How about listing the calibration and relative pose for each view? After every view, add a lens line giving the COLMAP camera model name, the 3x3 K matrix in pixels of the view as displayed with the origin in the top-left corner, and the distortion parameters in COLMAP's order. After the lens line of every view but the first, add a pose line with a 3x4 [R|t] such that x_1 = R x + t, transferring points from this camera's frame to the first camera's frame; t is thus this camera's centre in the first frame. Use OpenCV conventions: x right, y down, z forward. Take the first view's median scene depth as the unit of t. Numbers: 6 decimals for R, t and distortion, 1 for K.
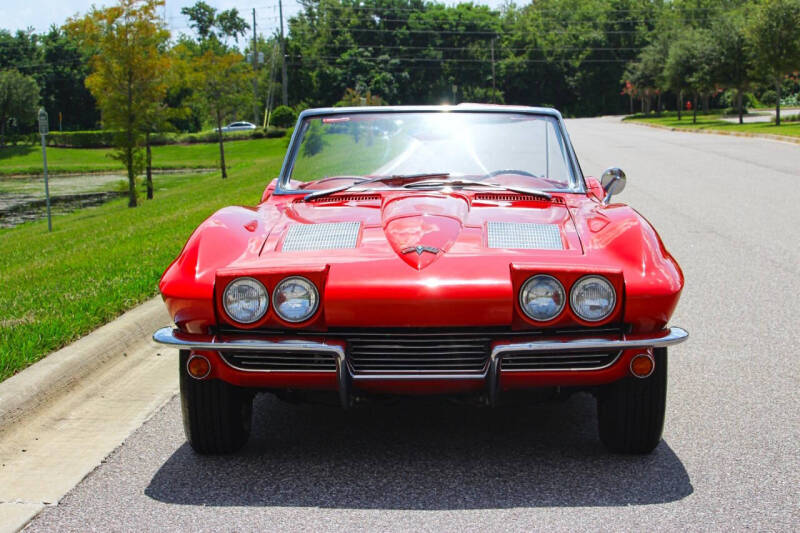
lens RADIAL K [[2004.3, 0, 422.4], [0, 2004.3, 257.5], [0, 0, 1]] dist [-0.420773, 0.000000]
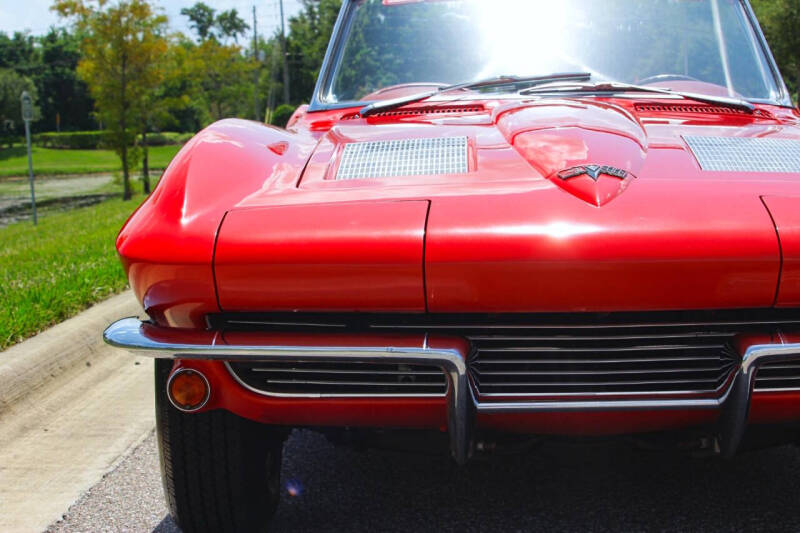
lens RADIAL K [[2004.3, 0, 403.1], [0, 2004.3, 257.7], [0, 0, 1]] dist [-0.420773, 0.000000]
pose [[0.999918, -0.007508, -0.010355, -0.033873], [0.007495, 0.999971, -0.001261, 0.014168], [0.010364, 0.001183, 0.999946, 0.323641]]
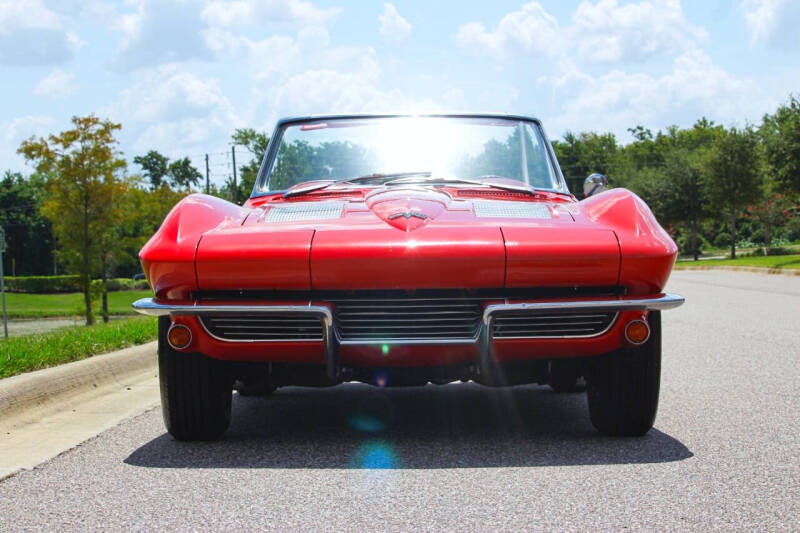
lens RADIAL K [[2004.3, 0, 386.5], [0, 2004.3, 248.7], [0, 0, 1]] dist [-0.420773, 0.000000]
pose [[0.999967, -0.005341, 0.006122, -0.012465], [0.005820, 0.996697, -0.081006, 0.064769], [-0.005669, 0.081039, 0.996695, 0.022214]]
